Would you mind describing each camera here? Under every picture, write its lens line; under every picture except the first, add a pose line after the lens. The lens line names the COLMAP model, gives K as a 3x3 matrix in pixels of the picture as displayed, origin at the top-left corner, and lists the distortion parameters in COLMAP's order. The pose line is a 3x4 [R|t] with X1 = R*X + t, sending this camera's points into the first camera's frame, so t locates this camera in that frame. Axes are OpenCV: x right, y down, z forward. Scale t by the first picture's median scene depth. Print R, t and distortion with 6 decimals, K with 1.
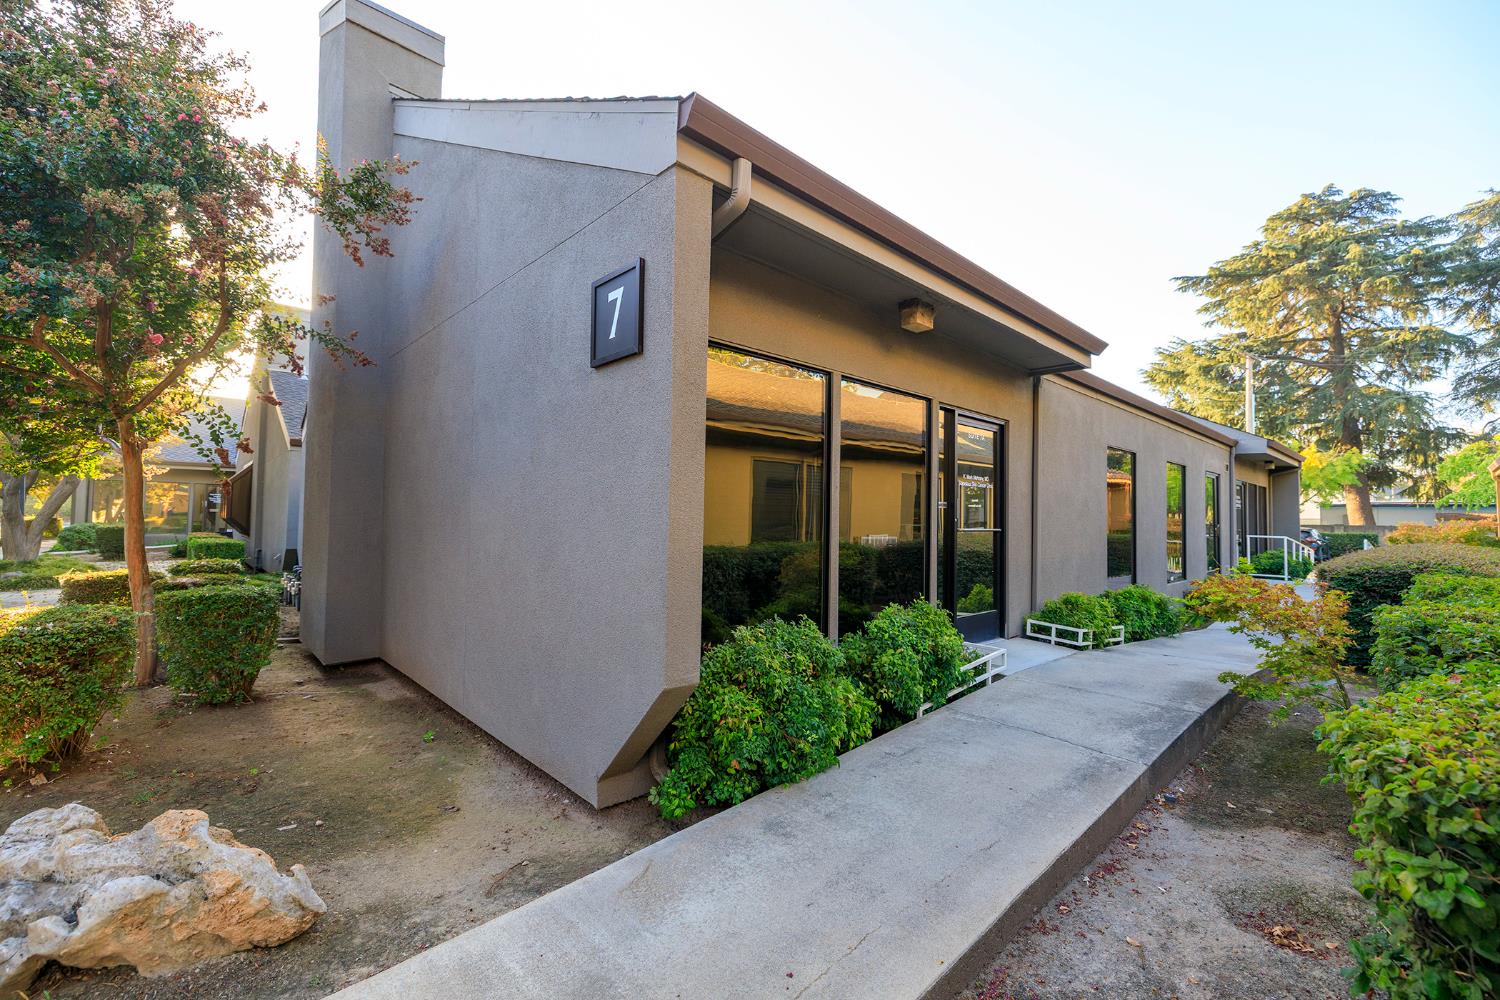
lens RADIAL K [[628.1, 0, 738.6], [0, 628.1, 492.9], [0, 0, 1]] dist [0.005720, -0.001321]
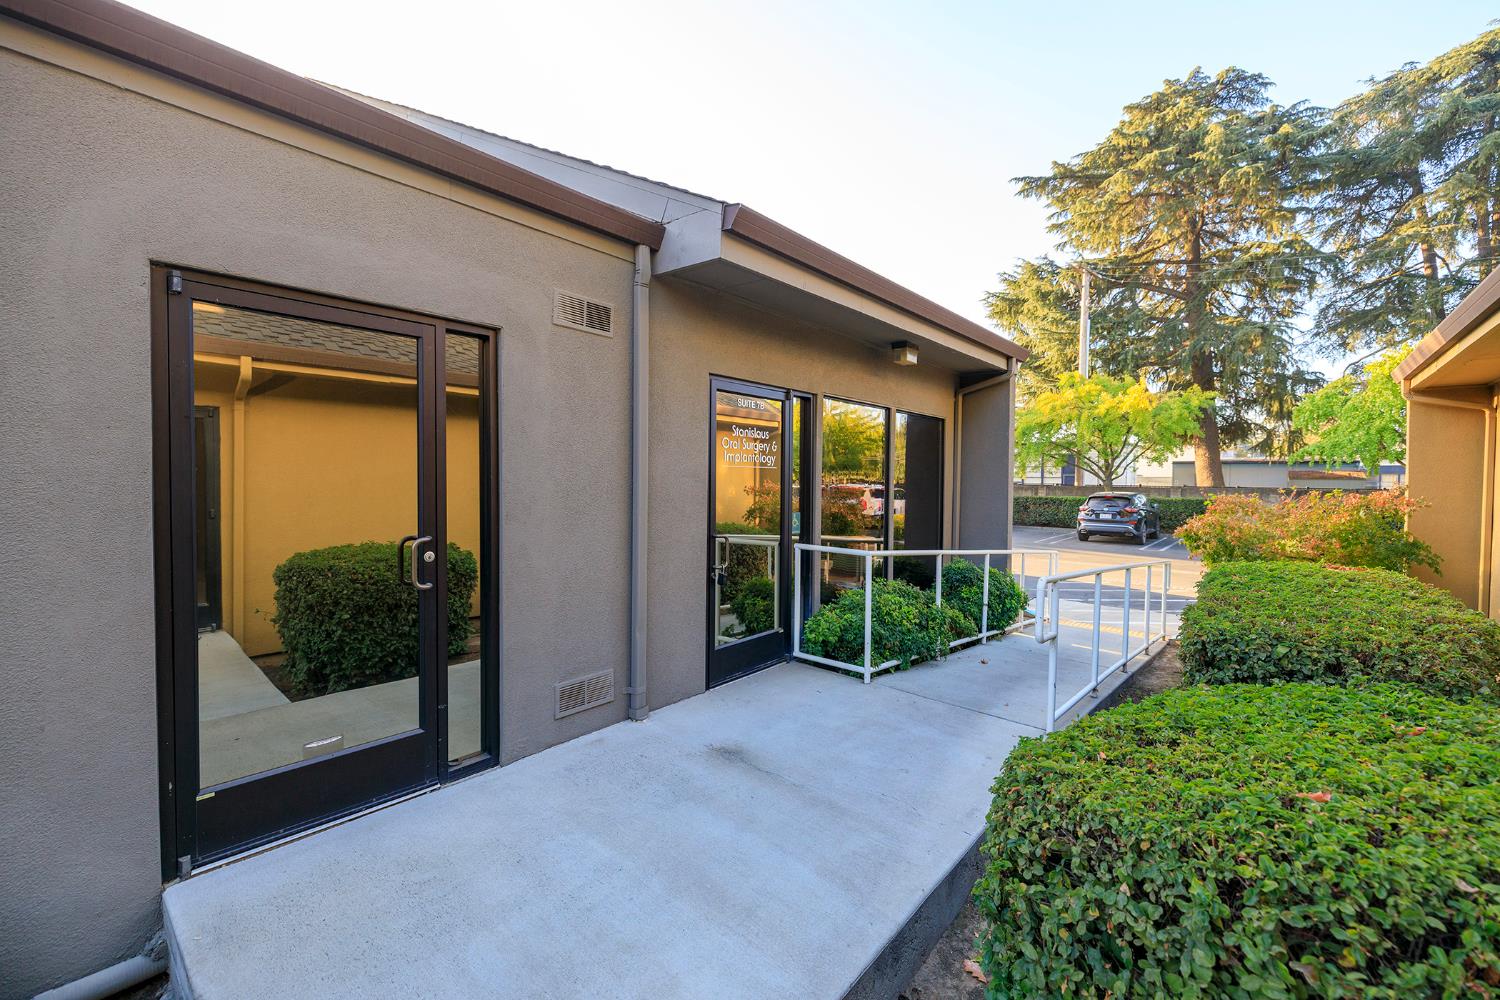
lens RADIAL K [[628.1, 0, 738.6], [0, 628.1, 492.9], [0, 0, 1]] dist [0.005720, -0.001321]
pose [[0.993301, -0.006482, 0.115370, 0.294086], [-0.001062, 0.997871, 0.065212, 0.006812], [-0.115548, -0.064898, 0.991180, 0.263142]]
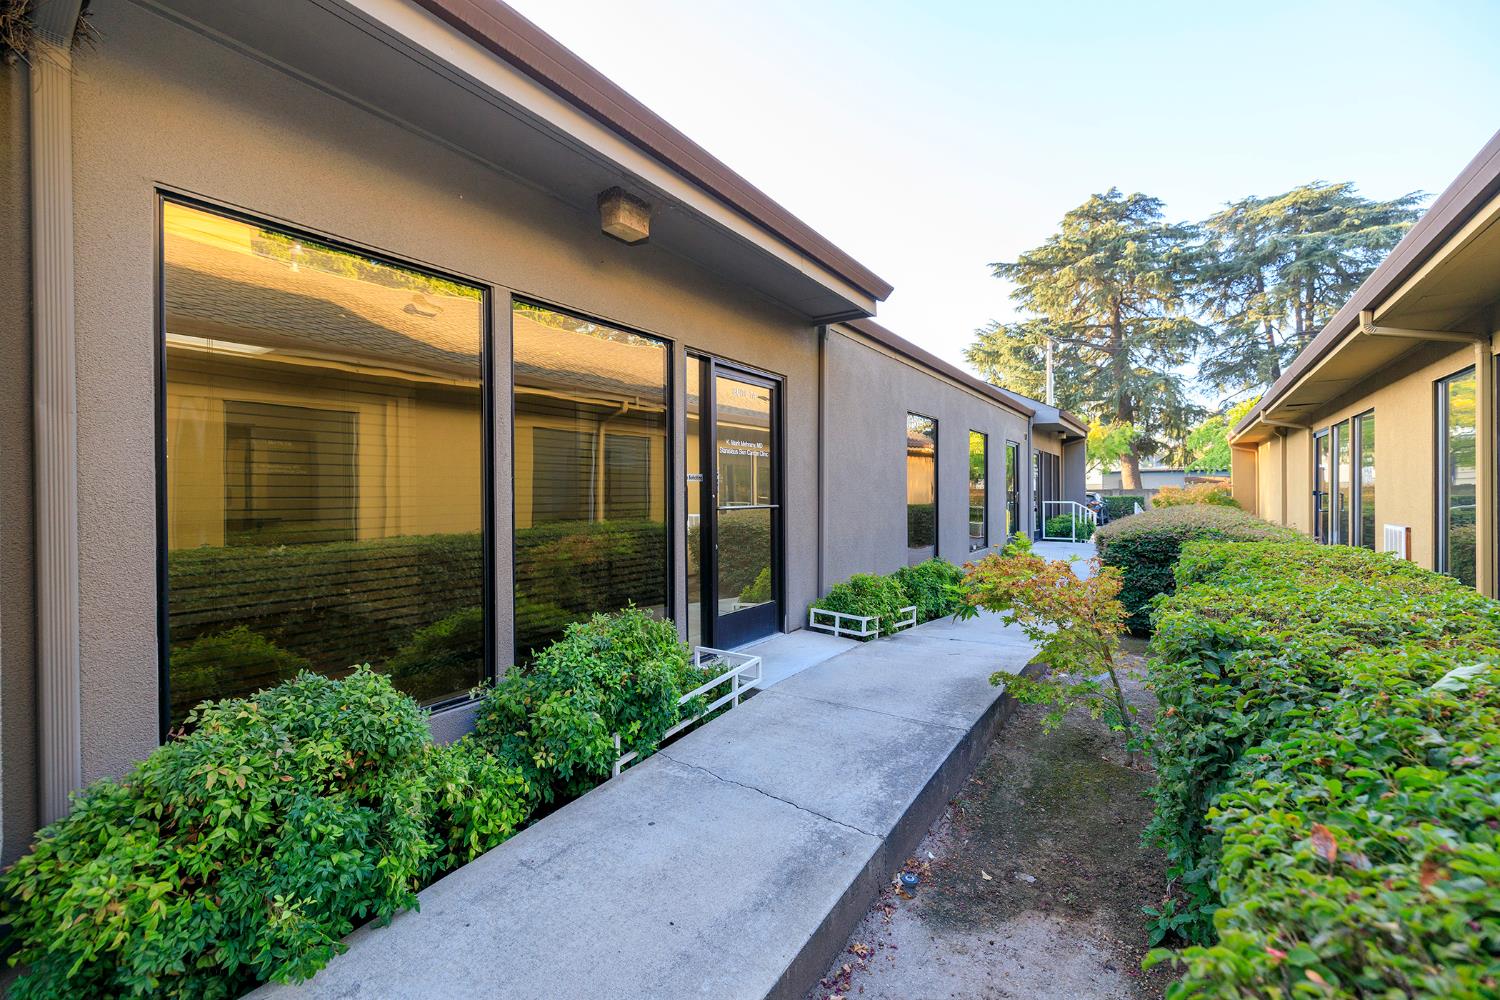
lens RADIAL K [[628.1, 0, 738.6], [0, 628.1, 492.9], [0, 0, 1]] dist [0.005720, -0.001321]
pose [[0.975705, -0.021348, 0.218046, 0.030614], [0.012445, 0.999035, 0.042124, 0.000865], [-0.218734, -0.038387, 0.975029, 0.031807]]
